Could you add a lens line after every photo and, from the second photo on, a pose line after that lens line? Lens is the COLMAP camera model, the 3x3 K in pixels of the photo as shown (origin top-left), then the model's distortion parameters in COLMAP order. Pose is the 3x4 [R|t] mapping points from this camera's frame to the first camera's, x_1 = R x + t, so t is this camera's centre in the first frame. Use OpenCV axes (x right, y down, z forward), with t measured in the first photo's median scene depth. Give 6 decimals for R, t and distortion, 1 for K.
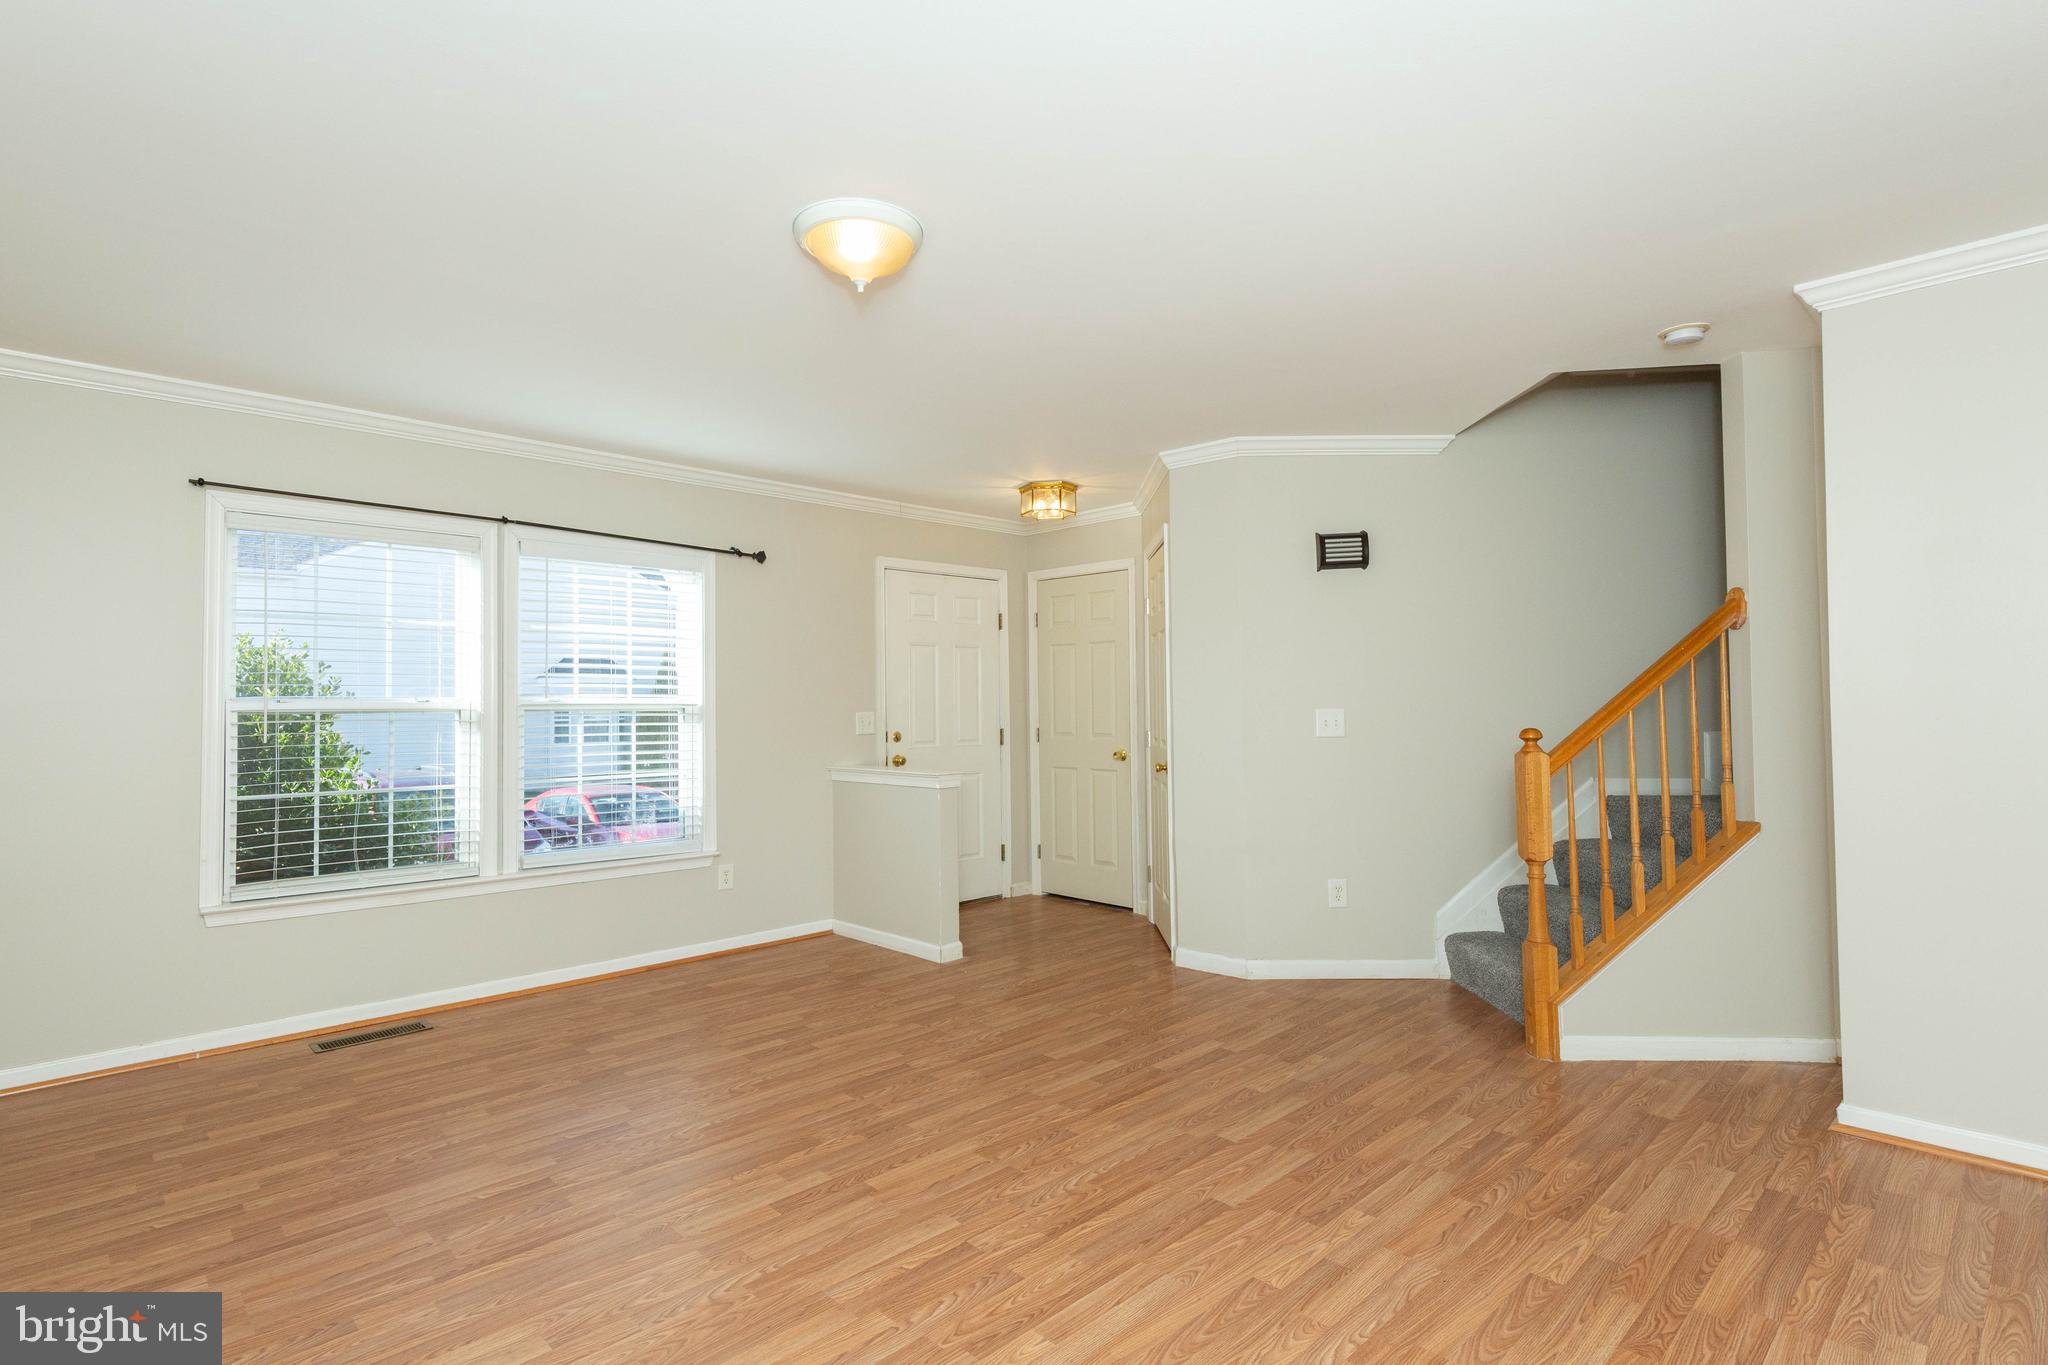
lens RADIAL K [[981.4, 0, 1009.1], [0, 981.4, 681.3], [0, 0, 1]] dist [0.008501, -0.002210]
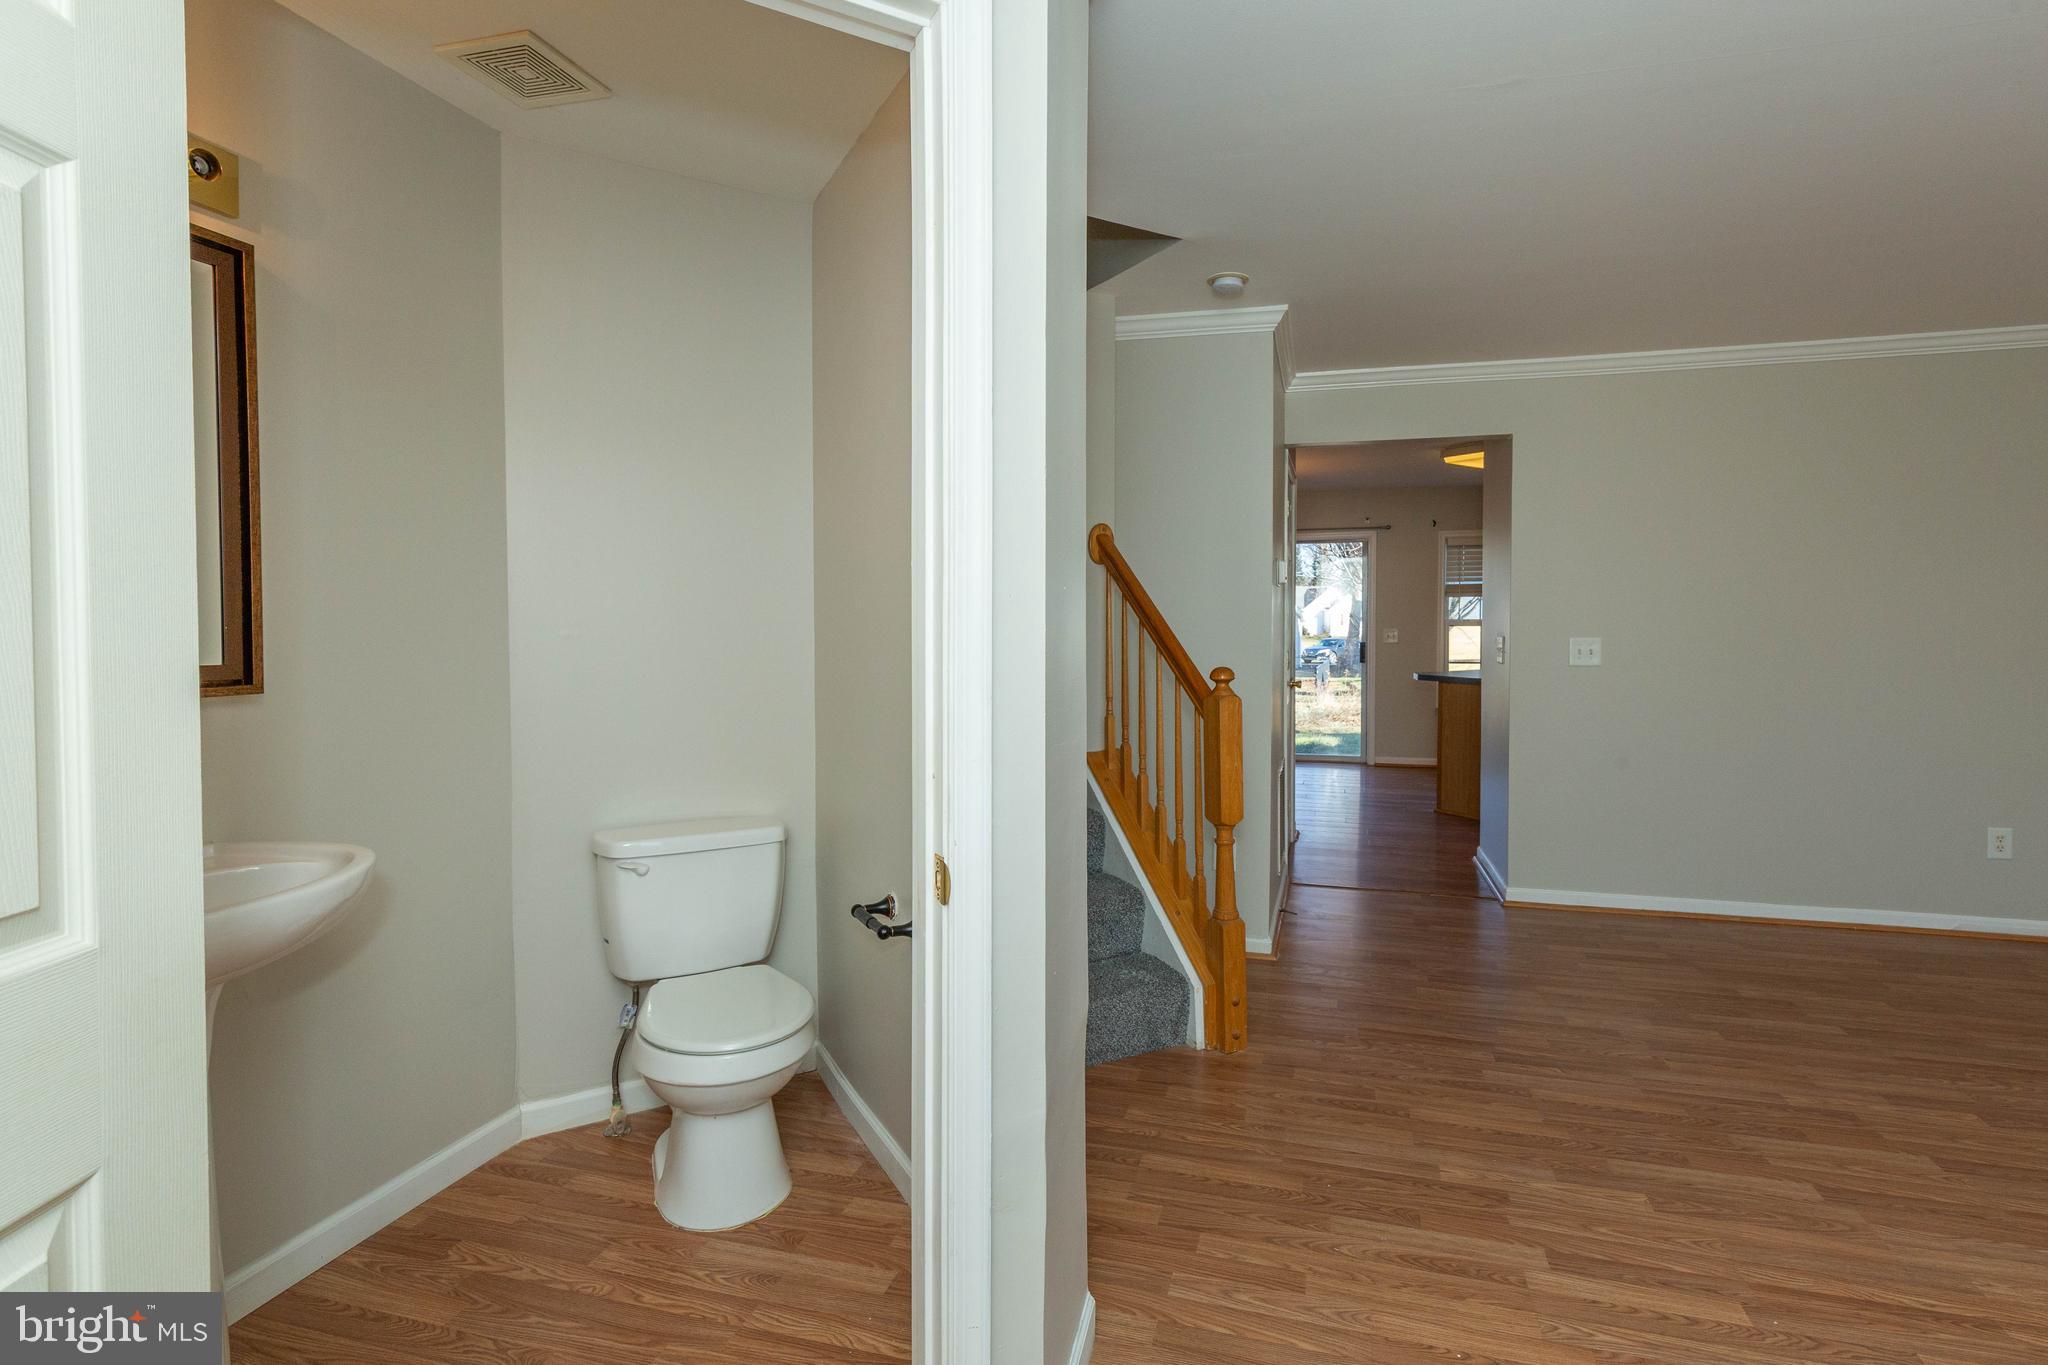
lens RADIAL K [[981.4, 0, 1072.6], [0, 981.4, 623.1], [0, 0, 1]] dist [0.008501, -0.002210]
pose [[-0.515451, -0.016239, 0.856765, -0.121474], [-0.029365, 0.999568, 0.001280, 0.012424], [-0.856416, -0.024499, -0.515705, 1.569870]]
